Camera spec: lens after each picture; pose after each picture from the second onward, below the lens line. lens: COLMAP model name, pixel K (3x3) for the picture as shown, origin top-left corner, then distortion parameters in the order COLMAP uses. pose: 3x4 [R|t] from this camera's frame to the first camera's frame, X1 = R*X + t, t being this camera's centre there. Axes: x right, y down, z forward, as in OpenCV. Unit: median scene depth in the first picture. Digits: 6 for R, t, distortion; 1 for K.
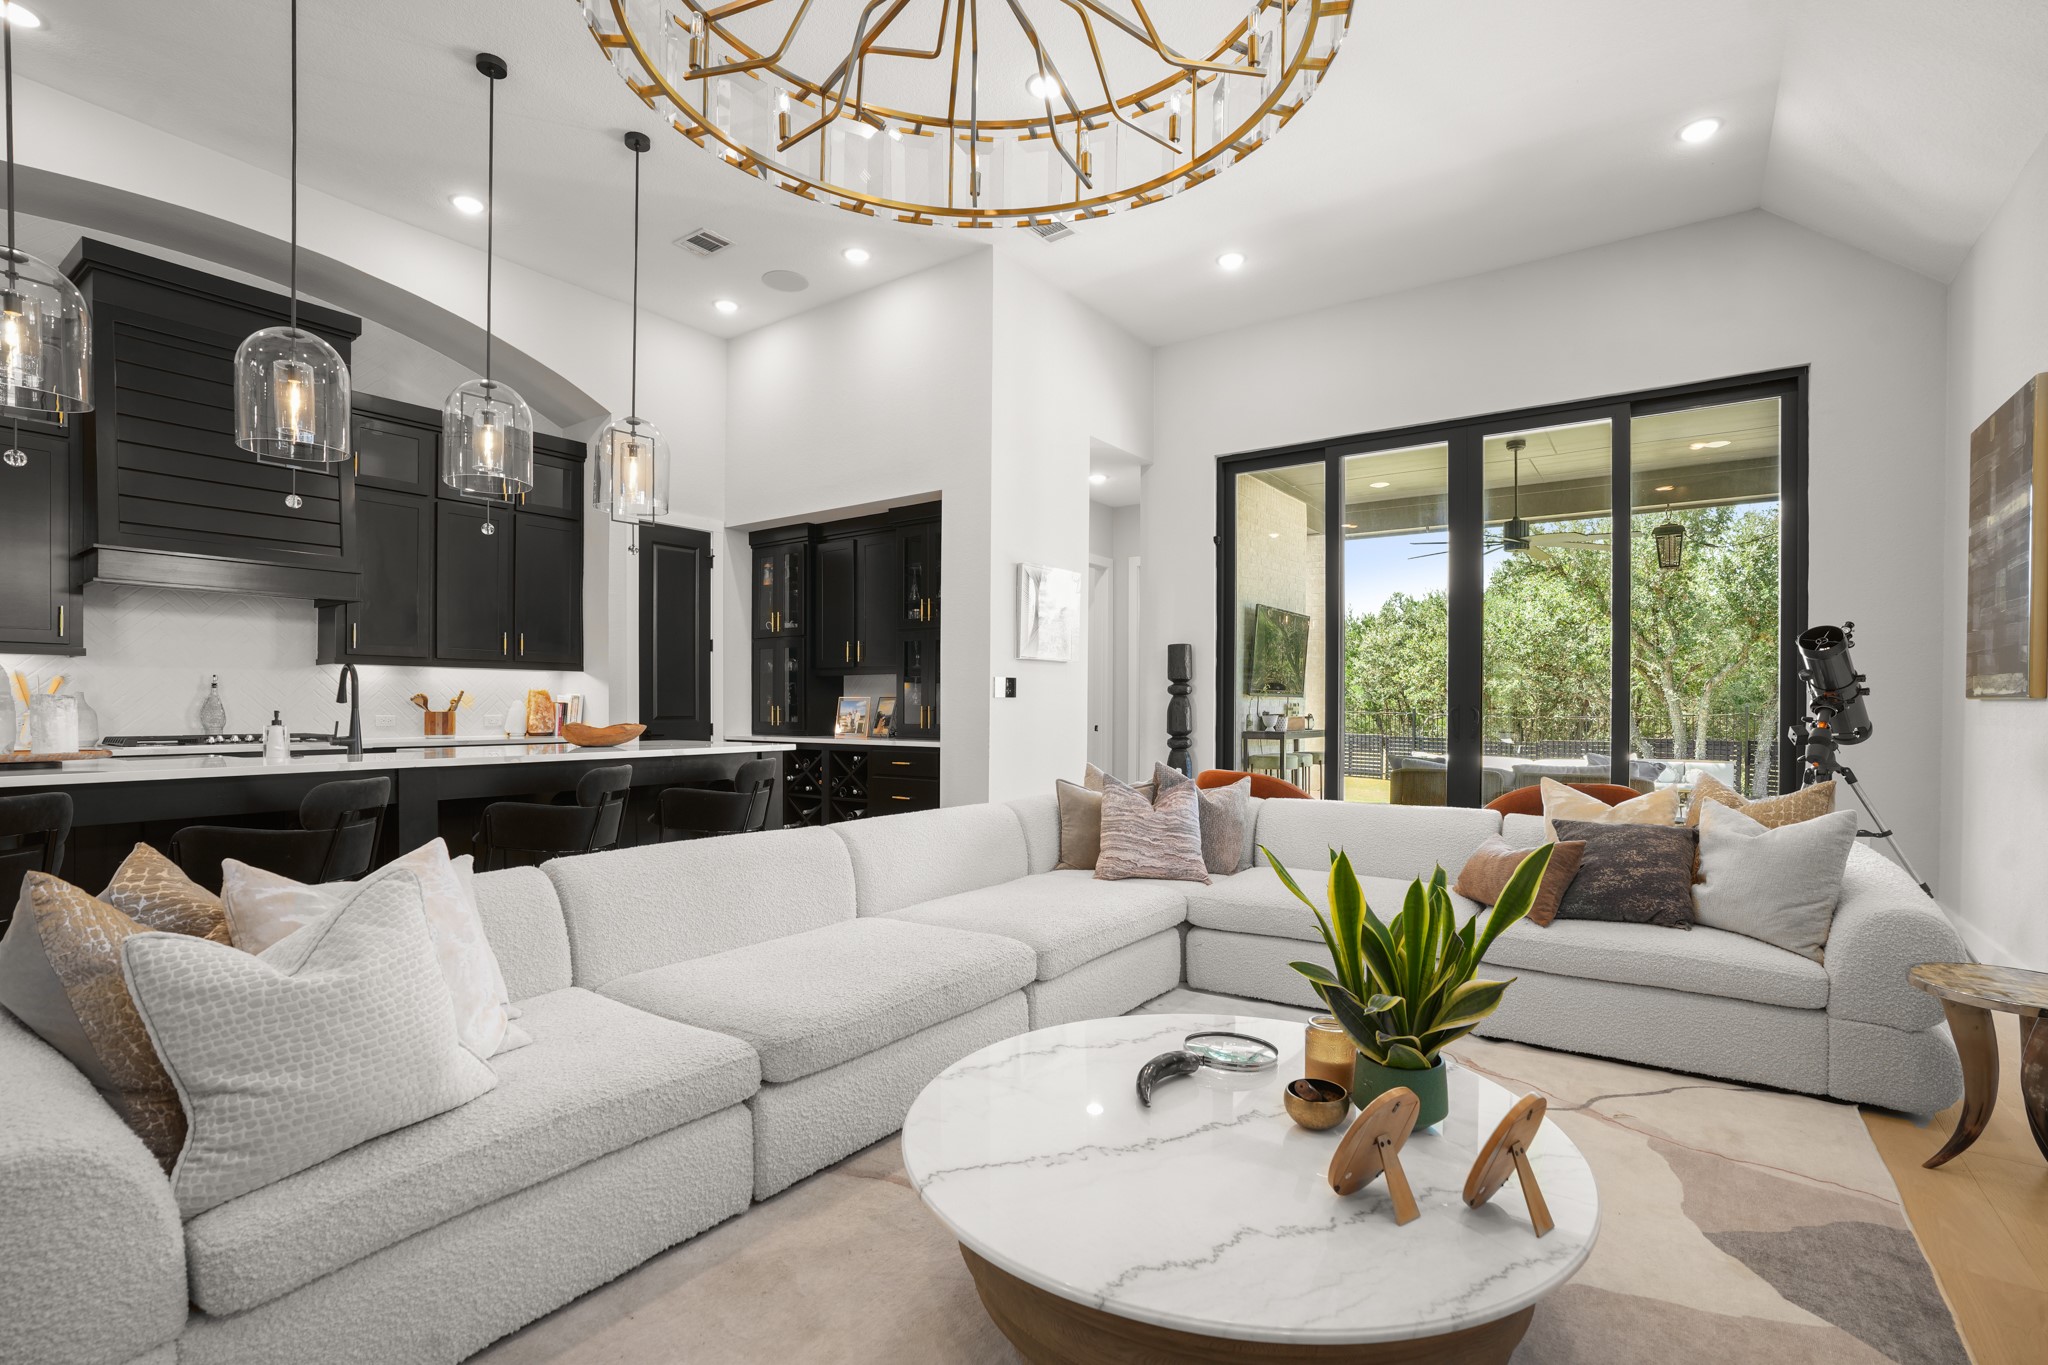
lens RADIAL K [[940.3, 0, 1024.9], [0, 940.3, 701.0], [0, 0, 1]] dist [-0.016142, 0.001429]
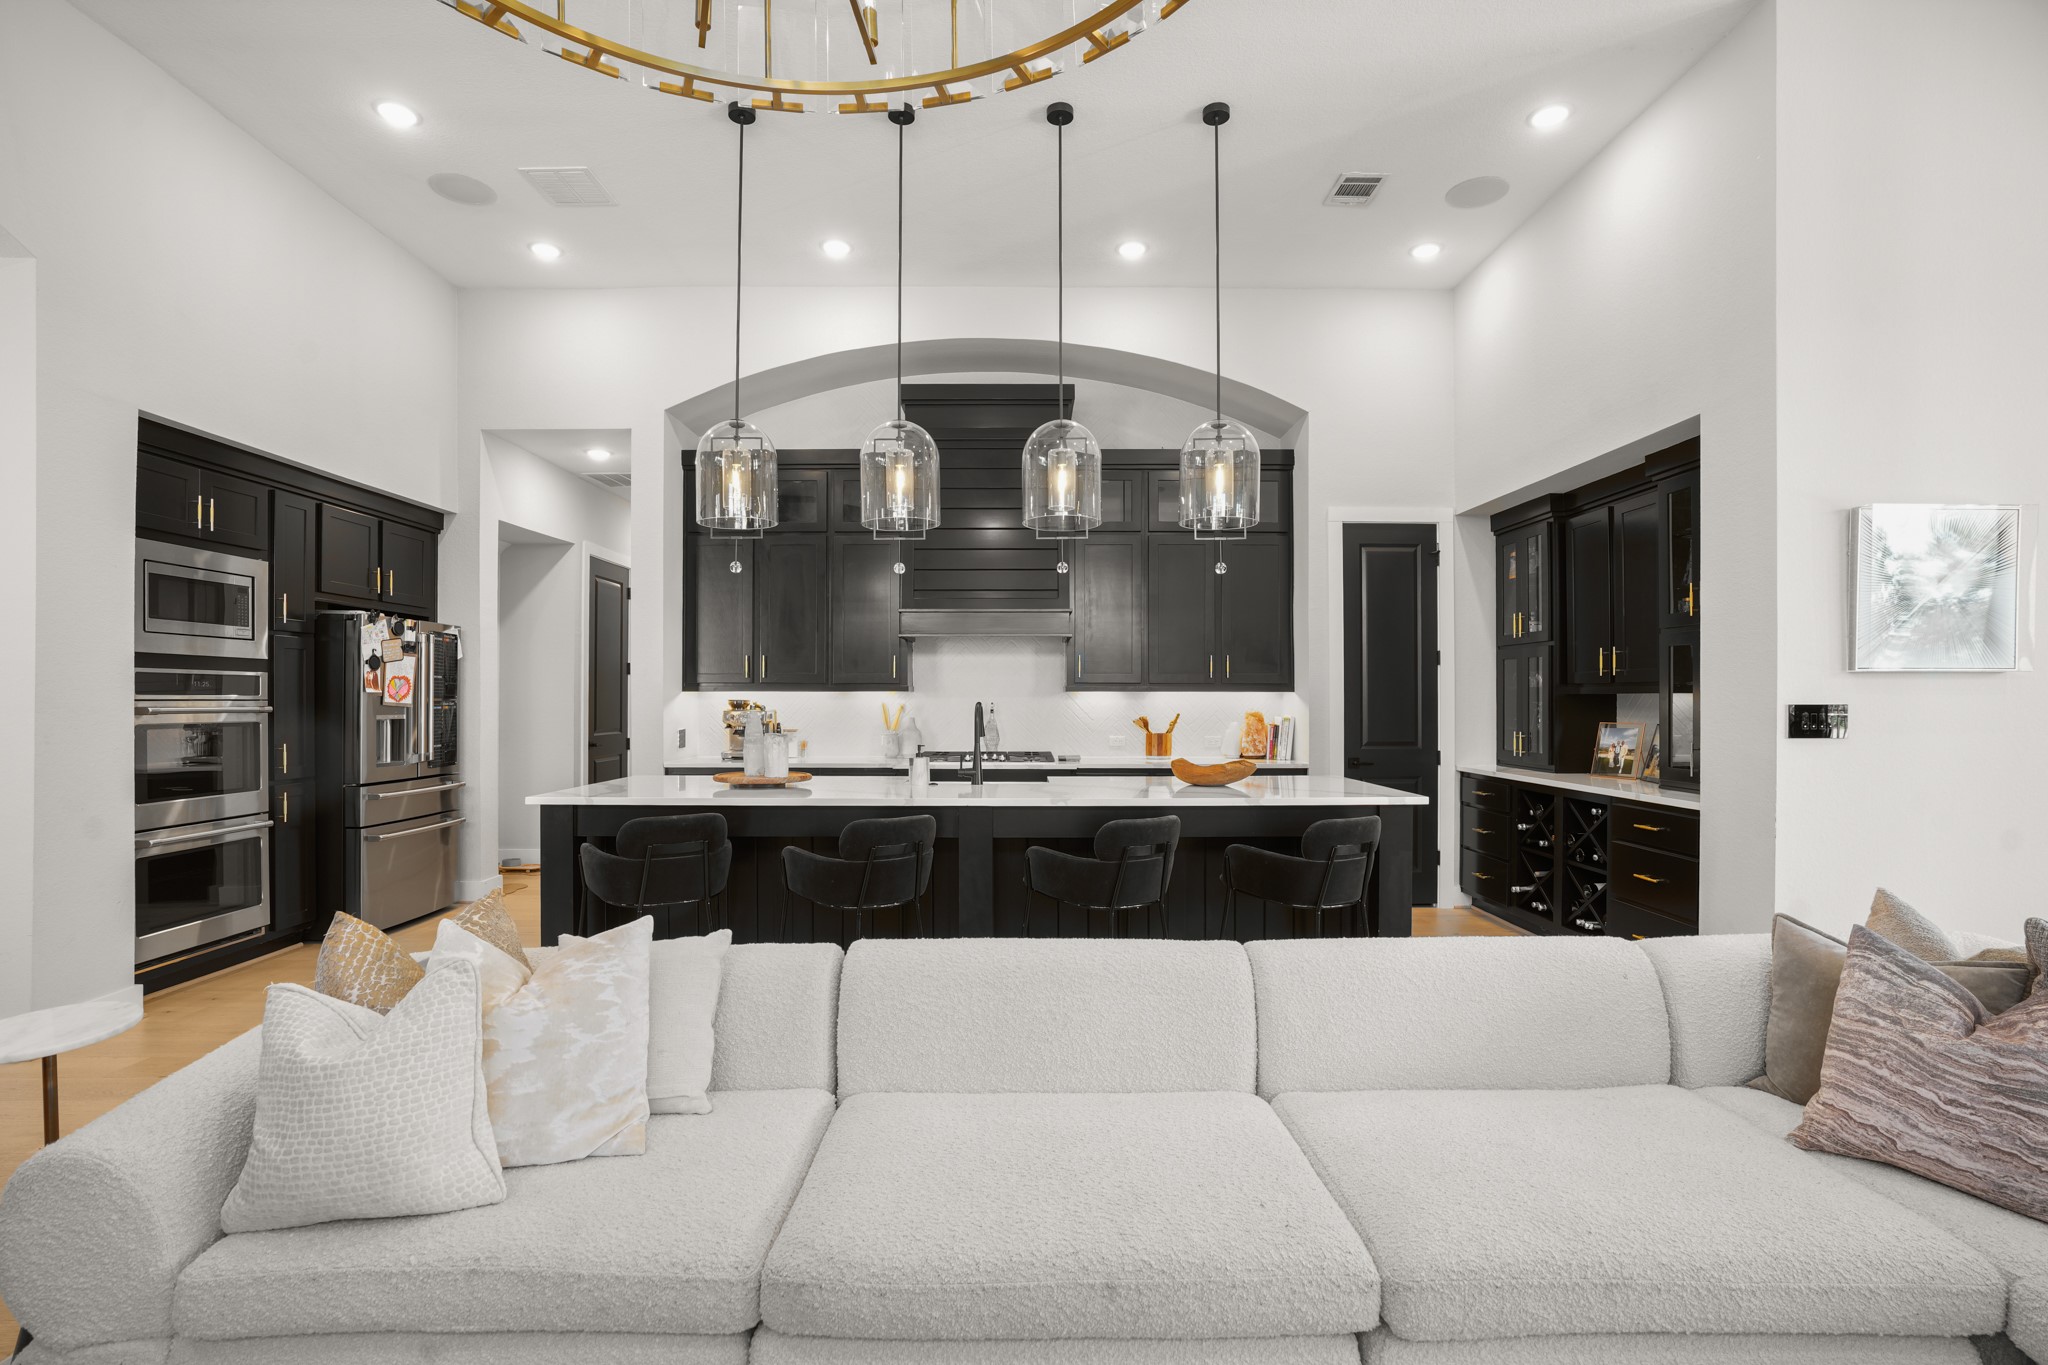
lens RADIAL K [[940.3, 0, 1023.6], [0, 940.3, 694.3], [0, 0, 1]] dist [-0.016142, 0.001429]
pose [[0.590264, -0.005234, -0.807193, 0.149039], [0.003859, 0.999986, -0.003662, -0.029792], [0.807201, -0.000953, 0.590276, 0.242761]]
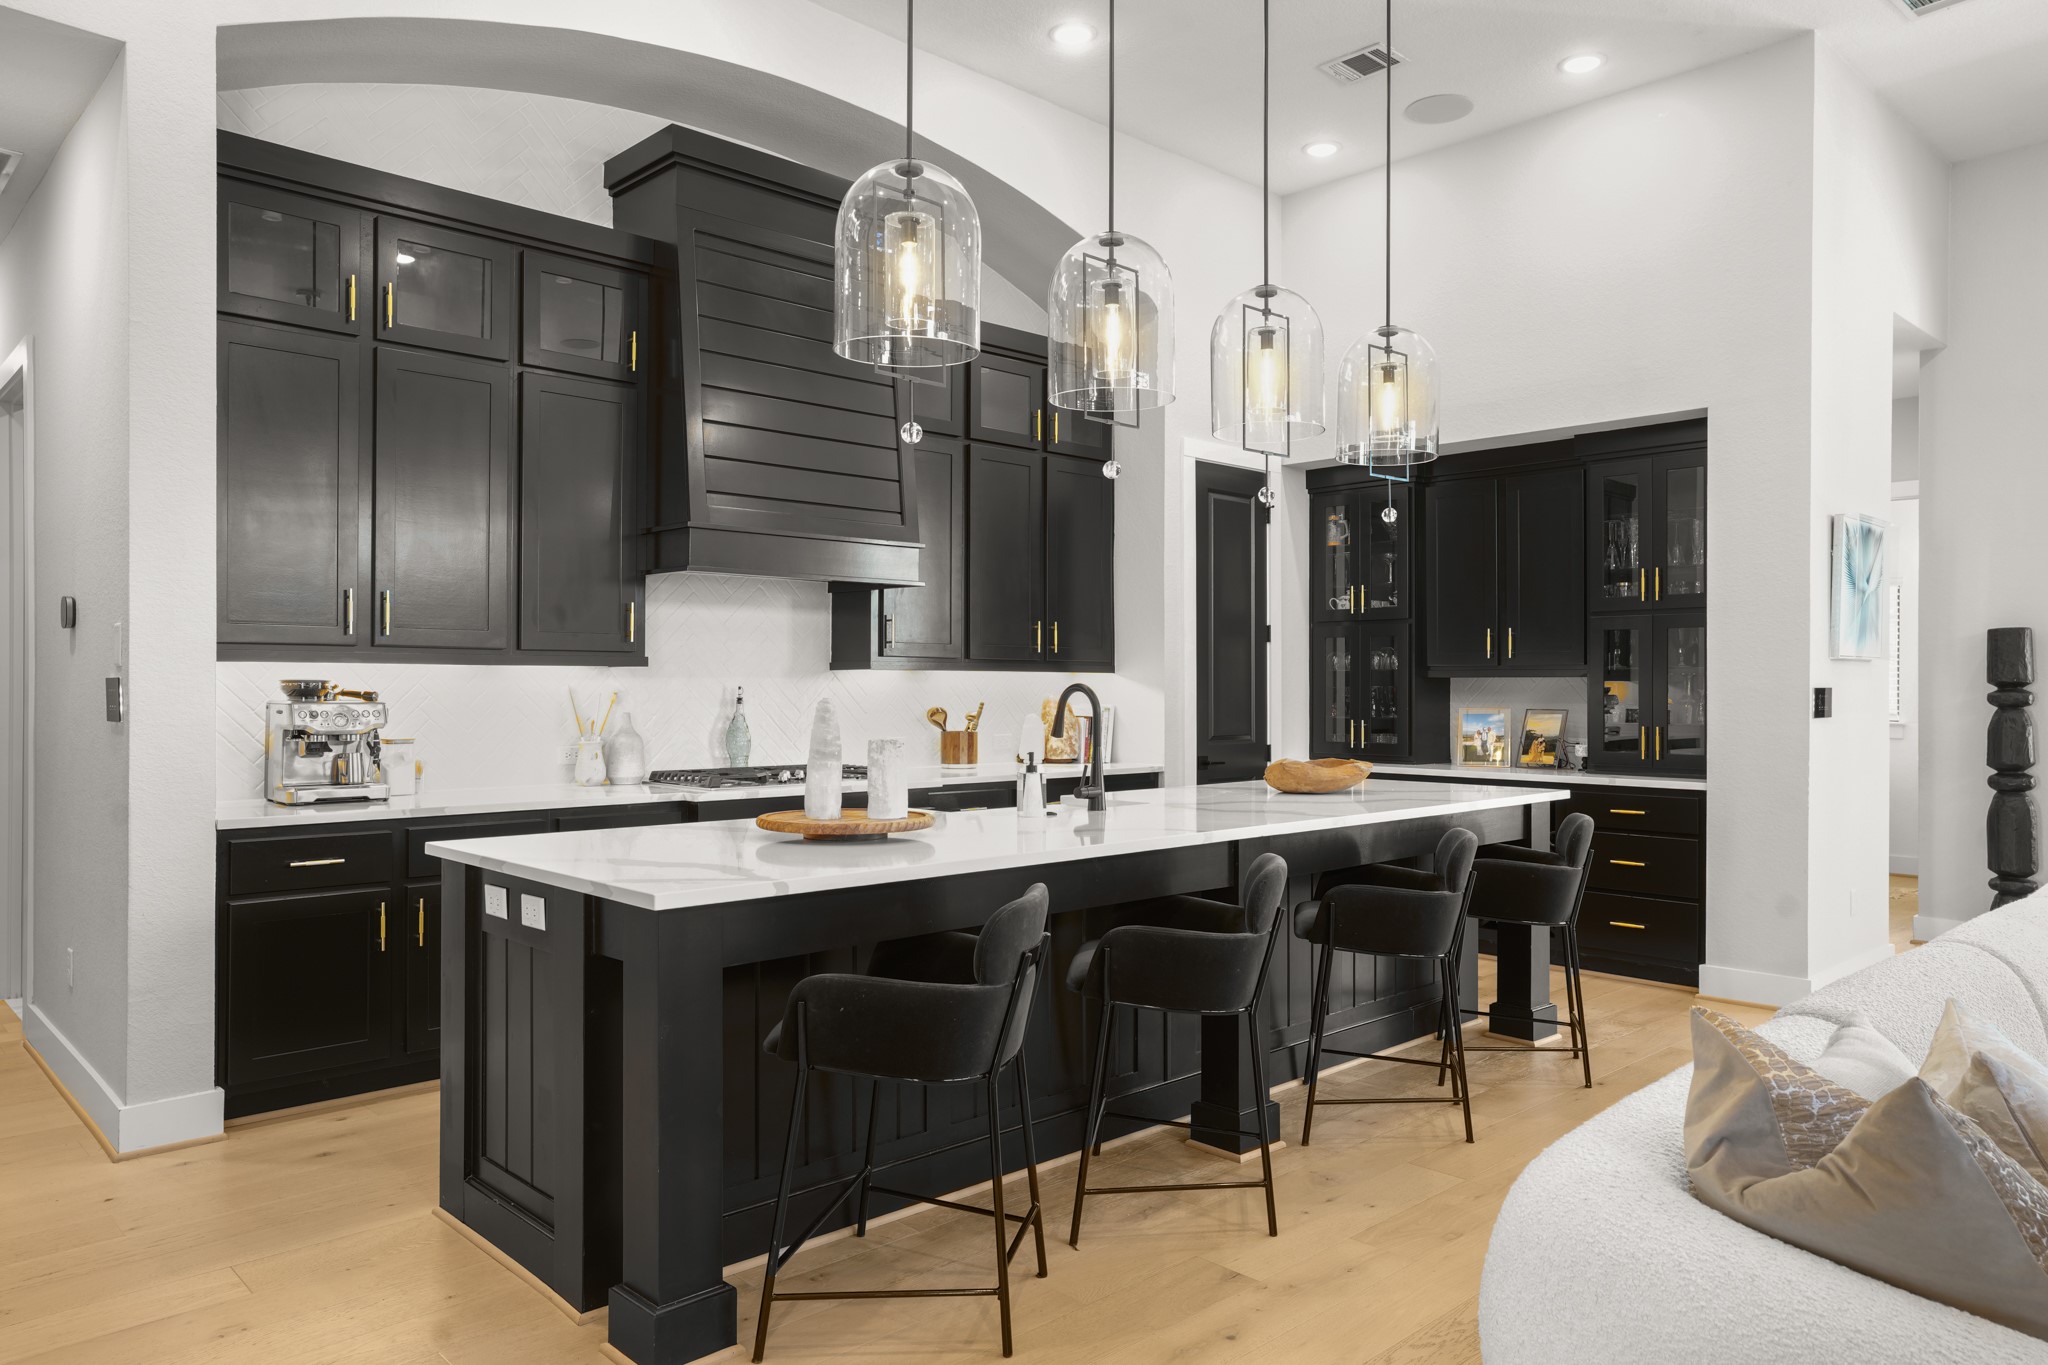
lens RADIAL K [[1358.2, 0, 1073.6], [0, 1358.2, 675.4], [0, 0, 1]] dist [0.024066, 0.000894]
pose [[0.985019, -0.000665, -0.172446, -0.358230], [-0.000063, 0.999991, -0.004218, -0.028288], [0.172447, 0.004166, 0.985010, -0.035027]]
